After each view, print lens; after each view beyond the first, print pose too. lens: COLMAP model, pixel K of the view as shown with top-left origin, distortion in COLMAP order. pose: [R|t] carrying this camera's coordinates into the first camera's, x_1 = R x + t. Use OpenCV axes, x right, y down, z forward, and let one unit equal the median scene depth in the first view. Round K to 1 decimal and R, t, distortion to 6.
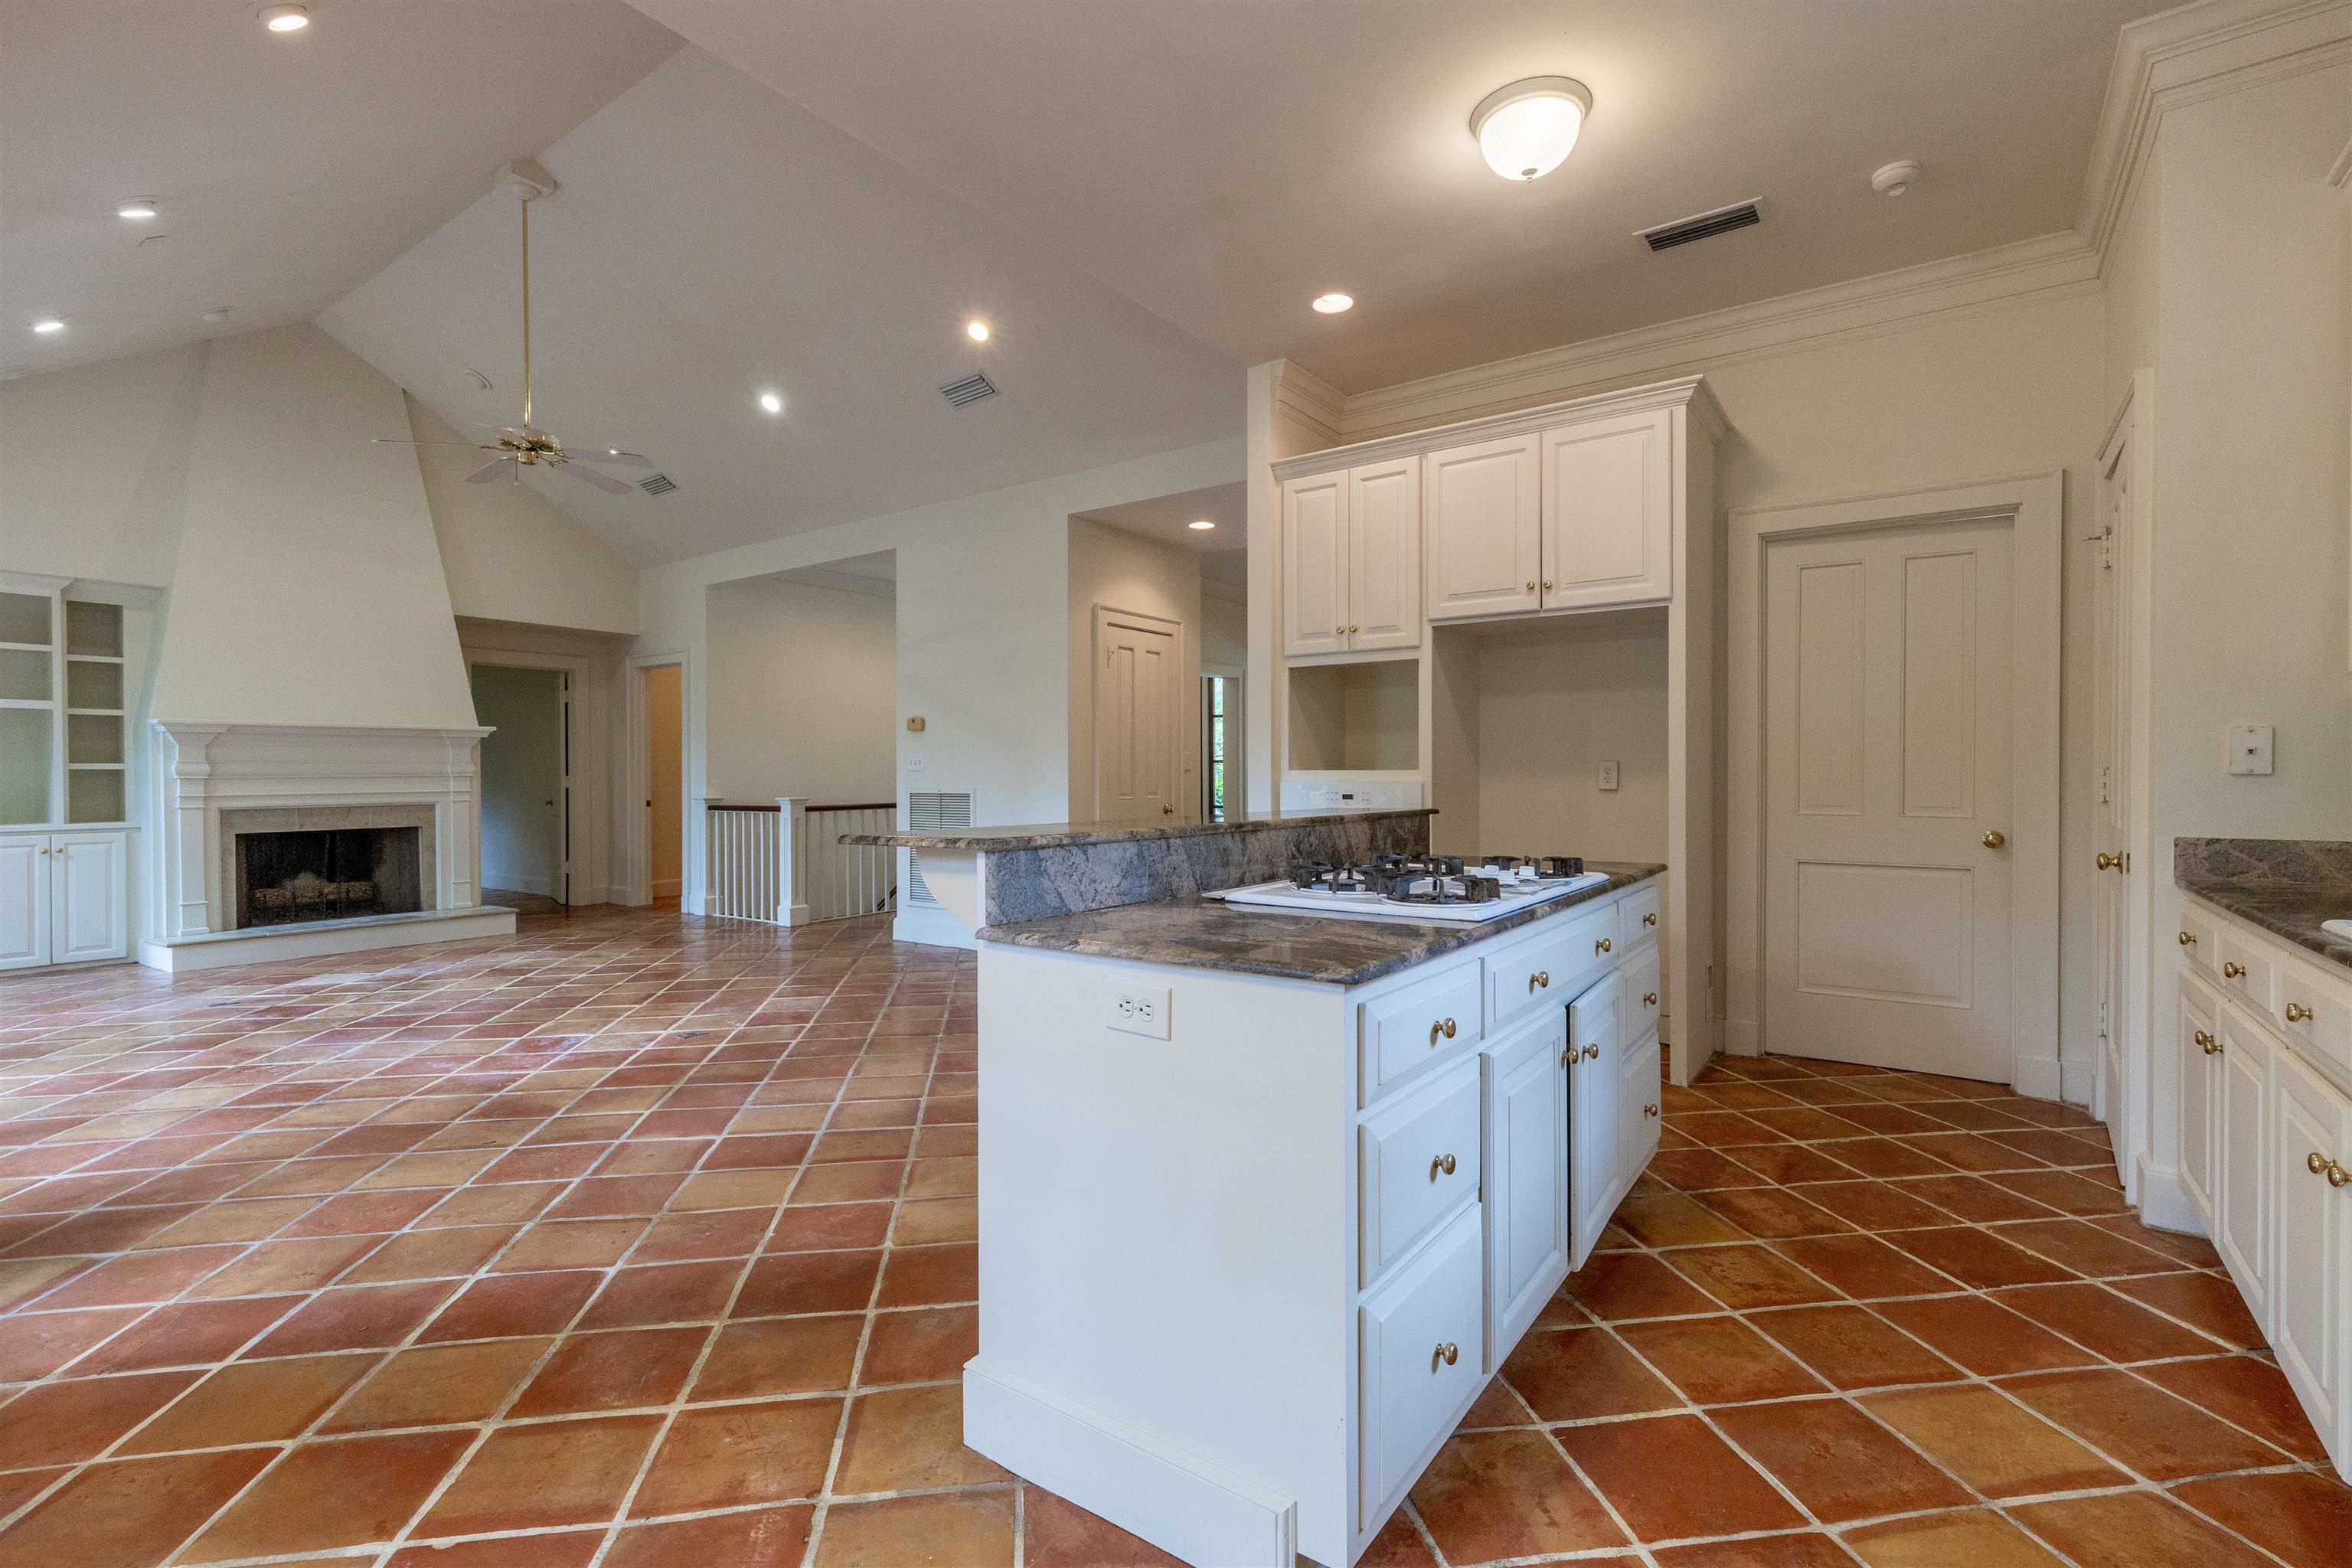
lens RADIAL K [[1054.1, 0, 1176.0], [0, 1054.1, 784.0], [0, 0, 1]] dist [0.003222, -0.000590]
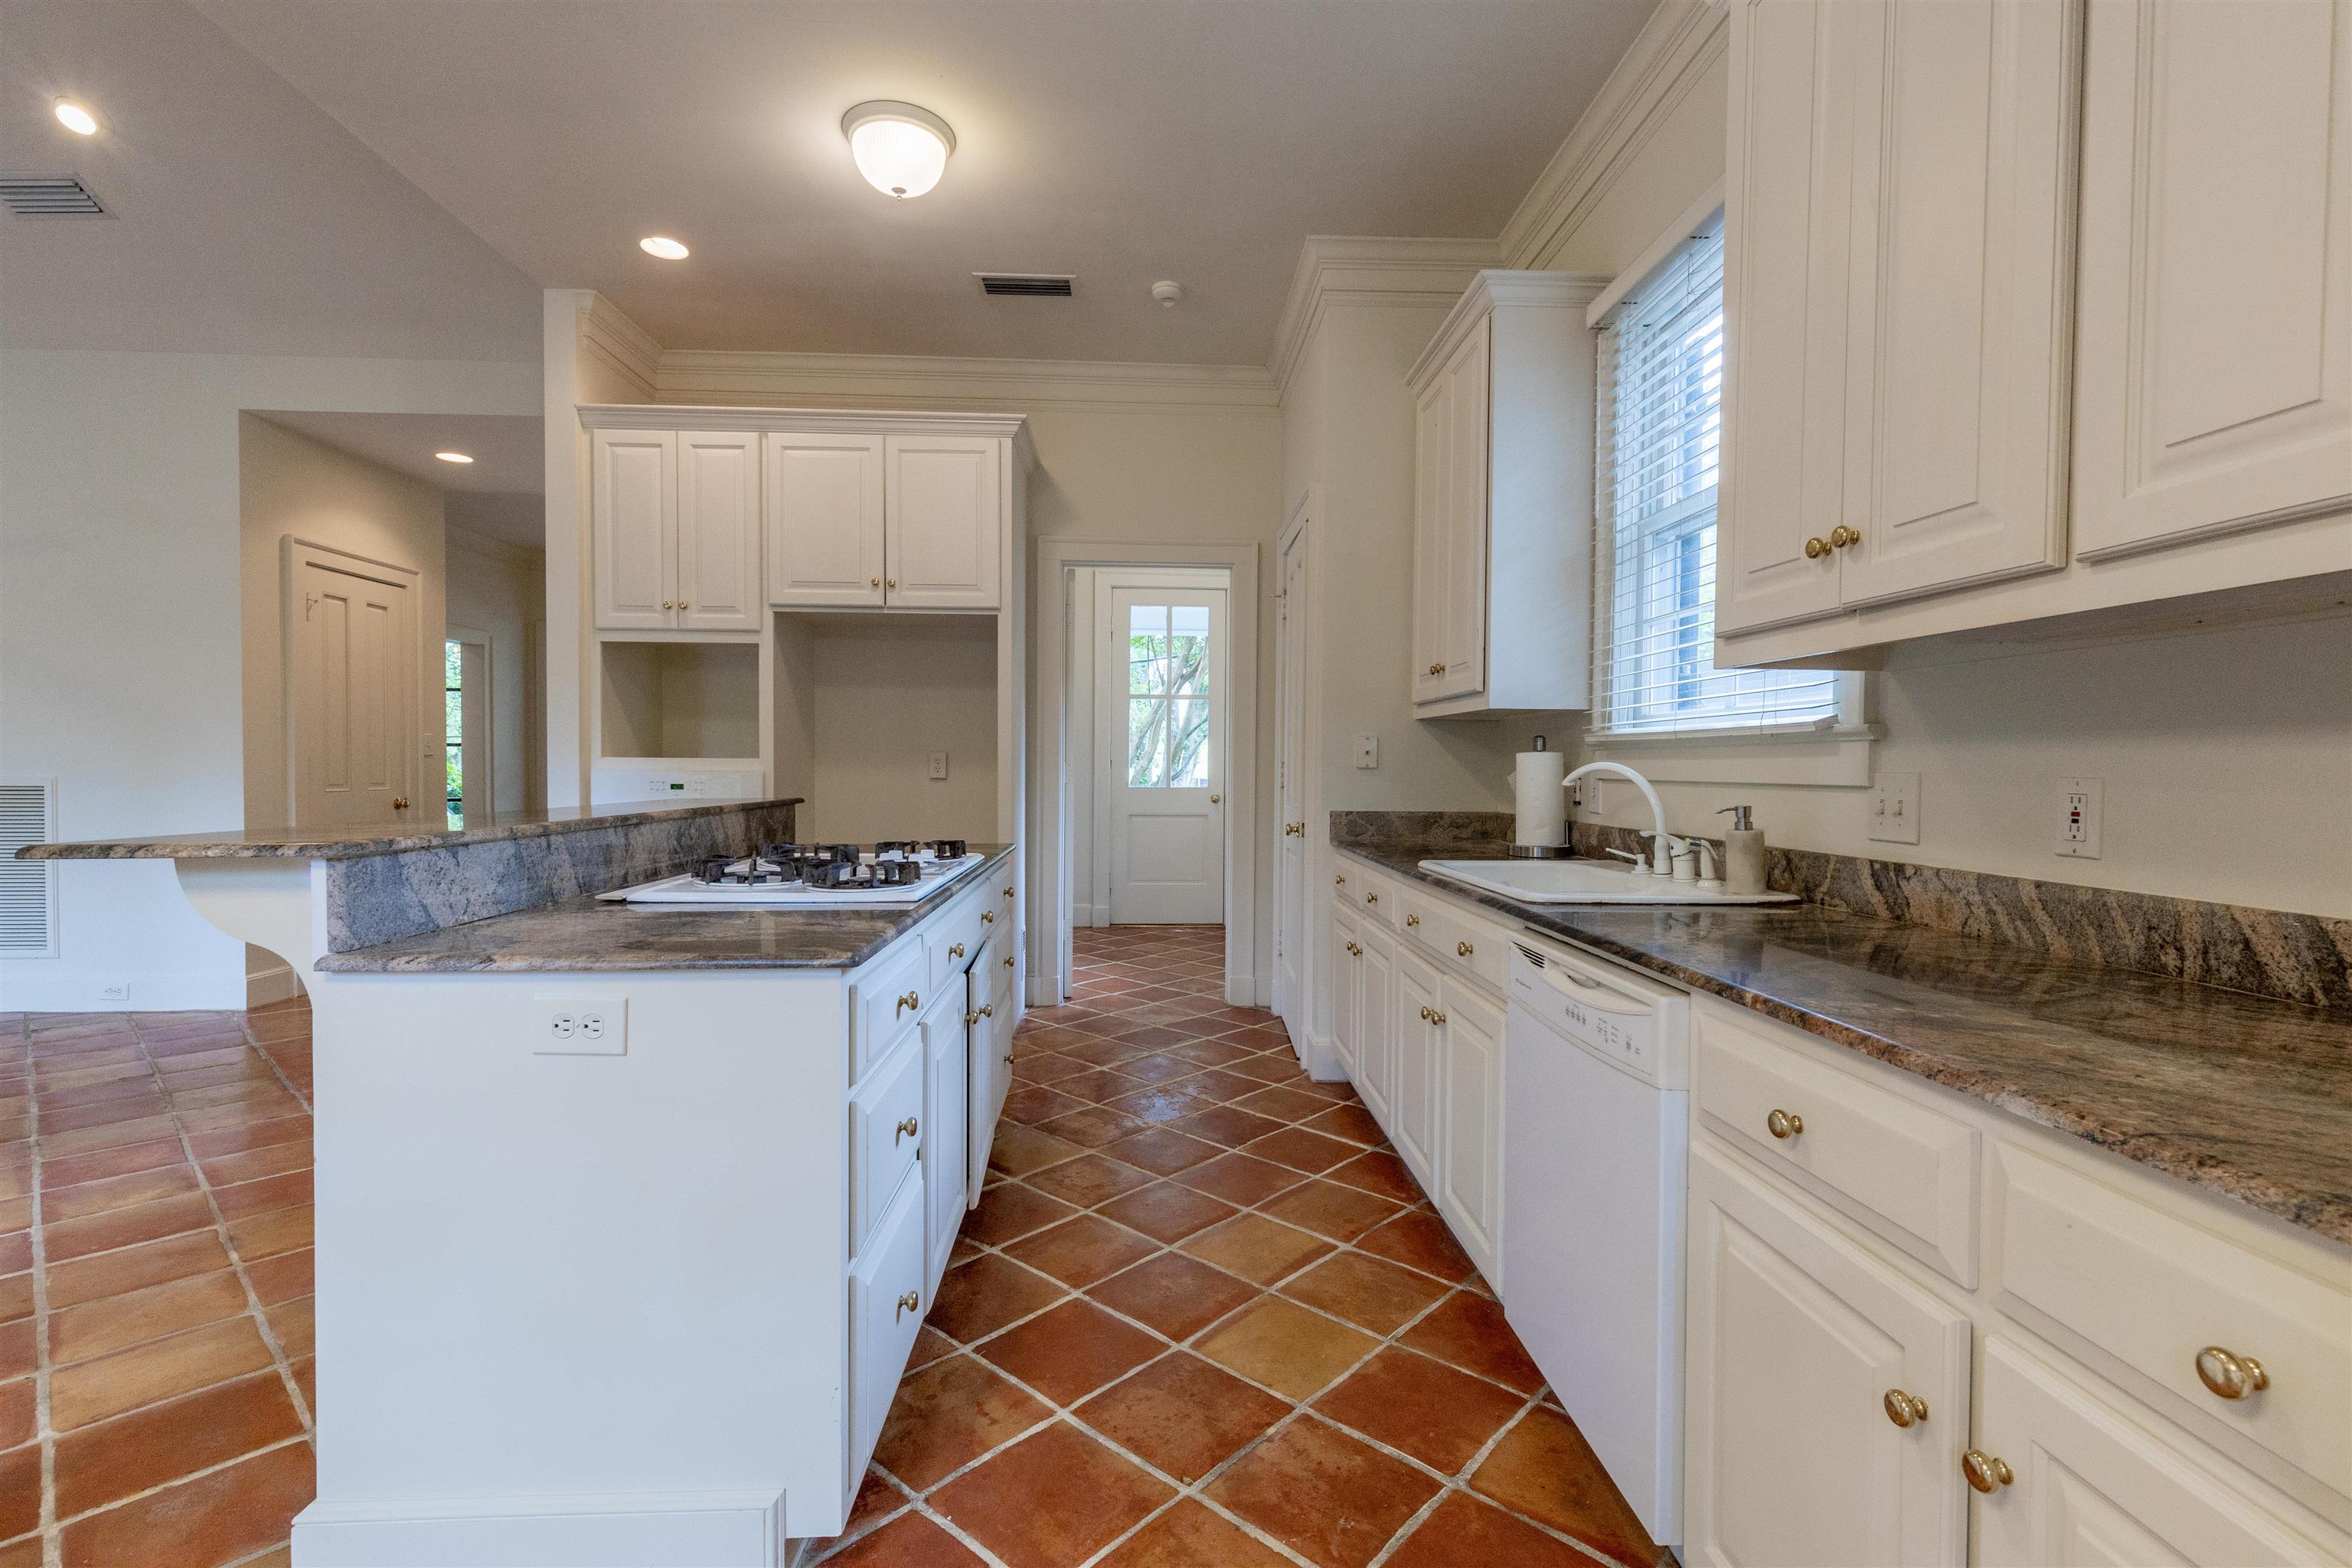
lens RADIAL K [[1055.7, 0, 1180.7], [0, 1055.7, 789.0], [0, 0, 1]] dist [0.004085, 0.000064]
pose [[0.783470, -0.007643, 0.621382, -0.116343], [-0.002178, 0.999884, 0.015044, -0.000922], [-0.621426, -0.013140, 0.783363, -0.007132]]
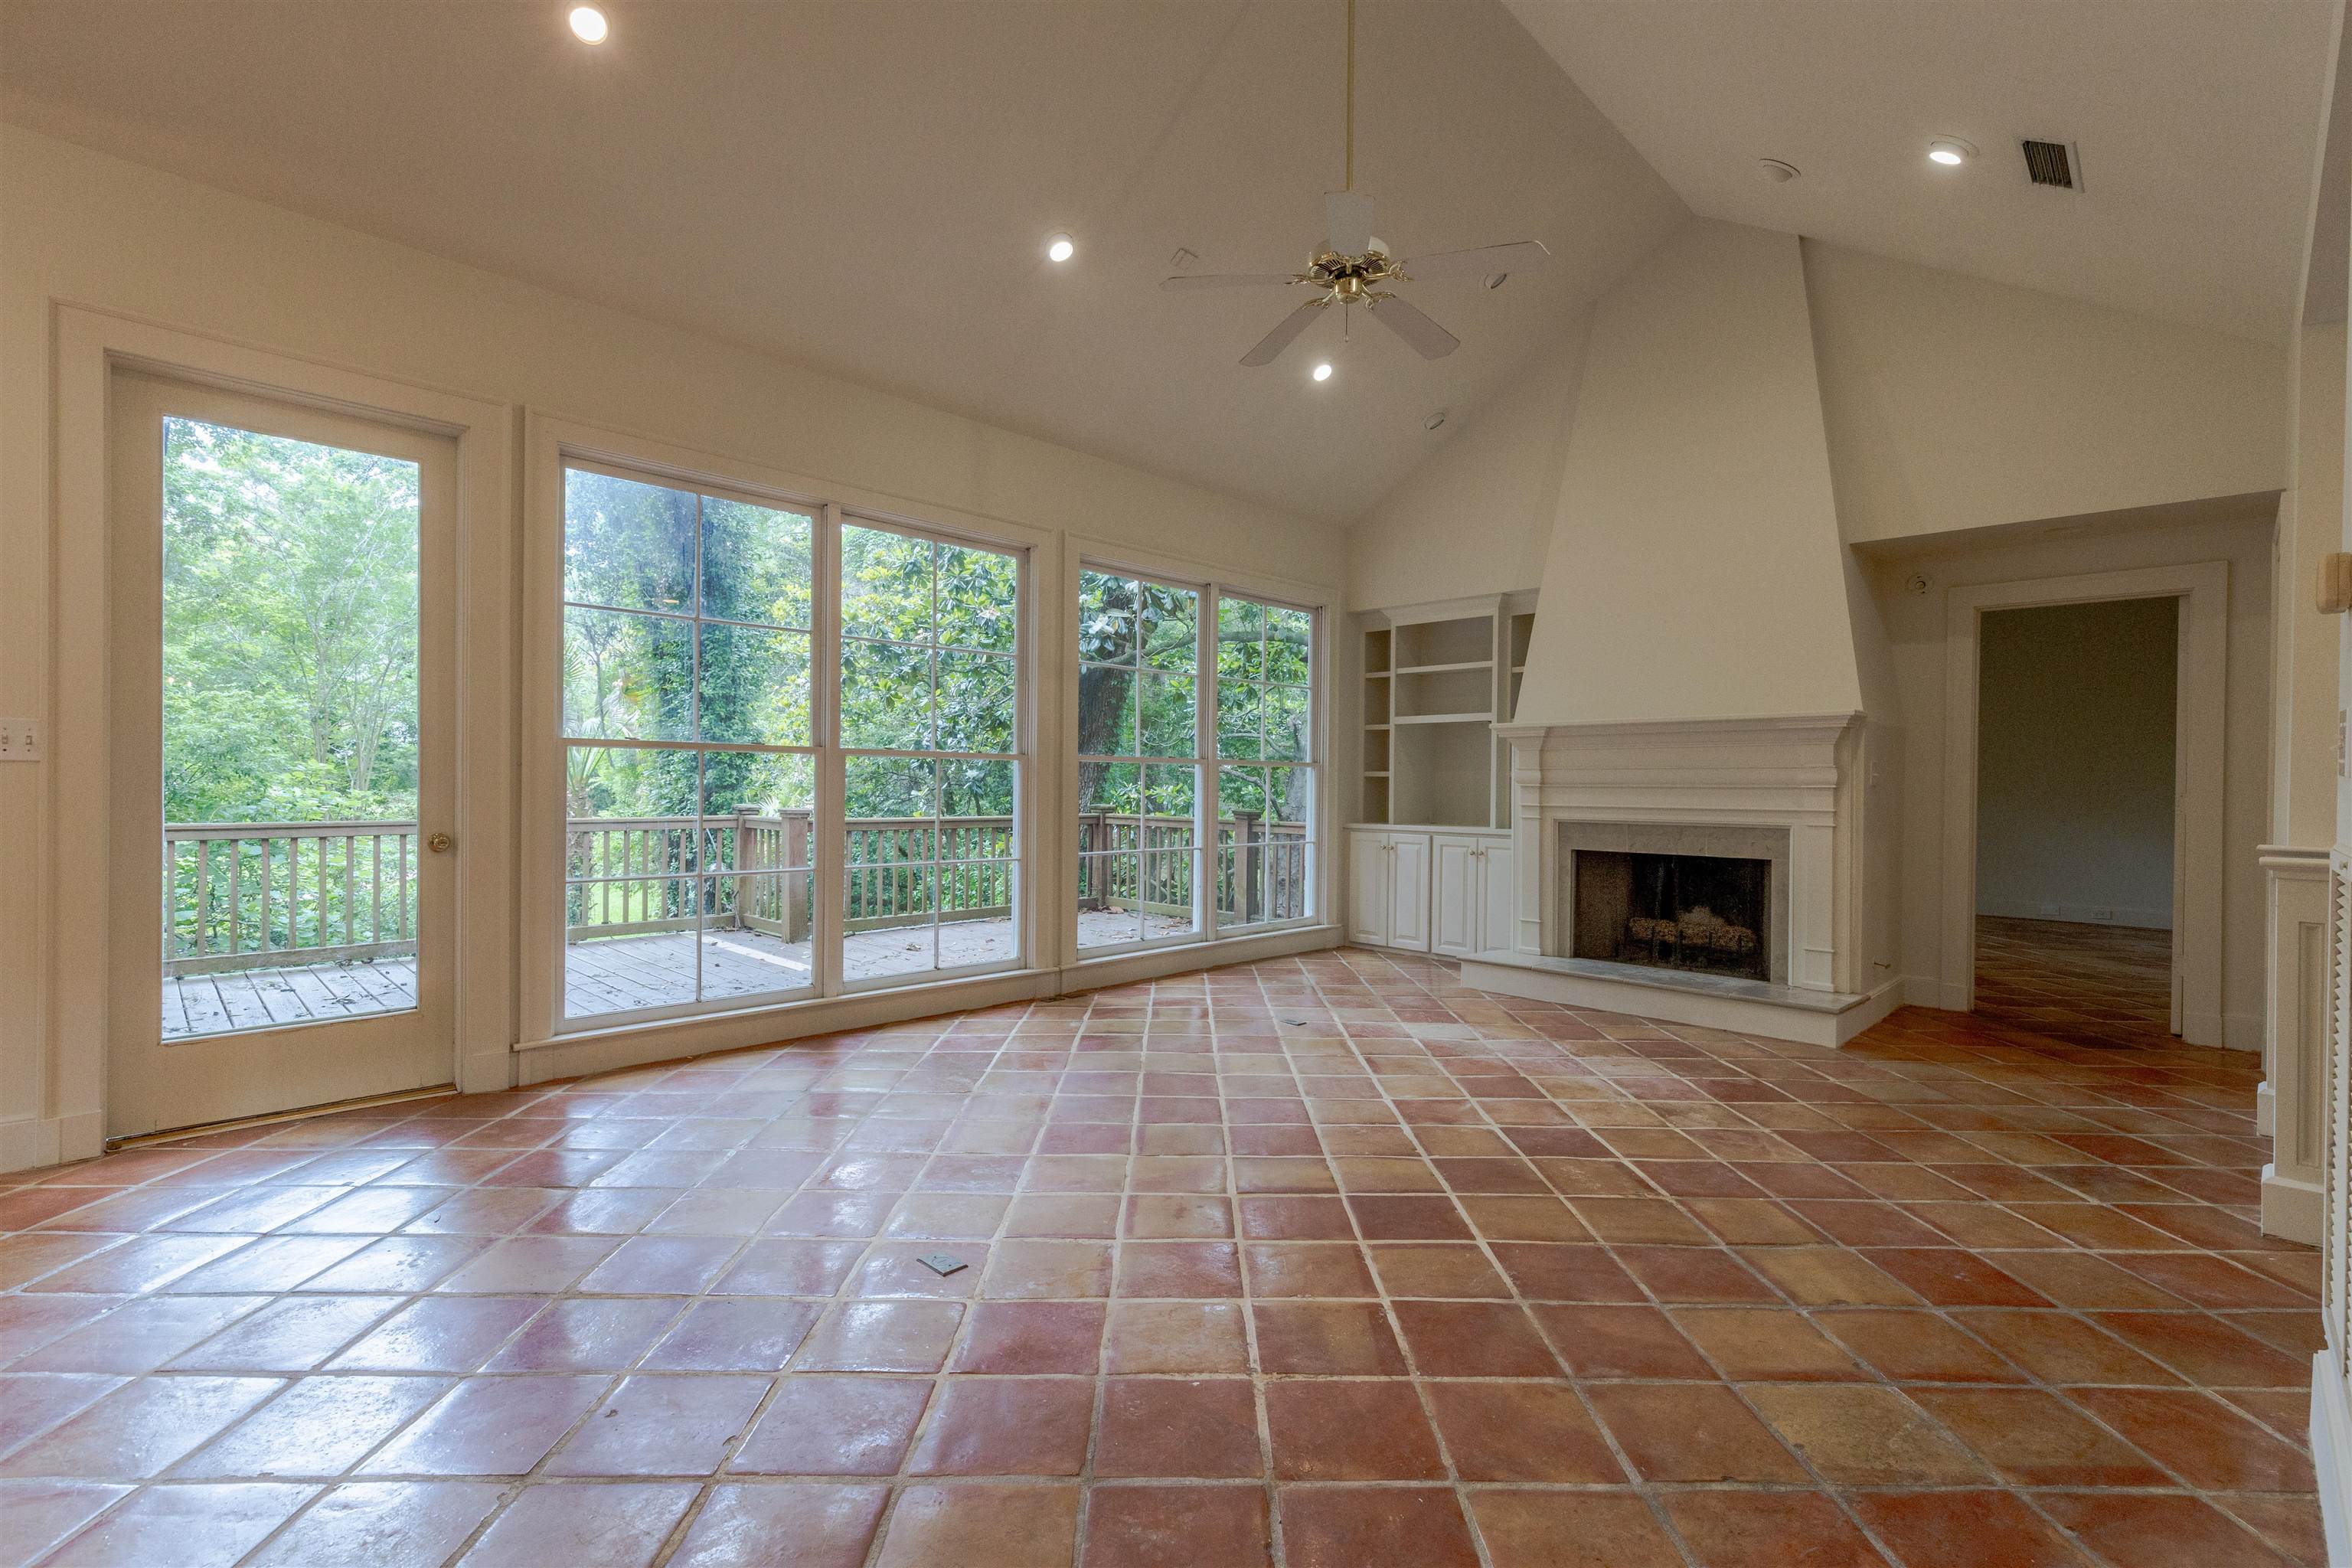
lens RADIAL K [[1054.1, 0, 1176.0], [0, 1054.1, 784.0], [0, 0, 1]] dist [0.003222, -0.000590]
pose [[-0.165111, 0.004635, -0.986264, 0.074875], [-0.018227, 0.999804, 0.007750, -0.021979], [0.986106, 0.019256, -0.164994, 2.137364]]
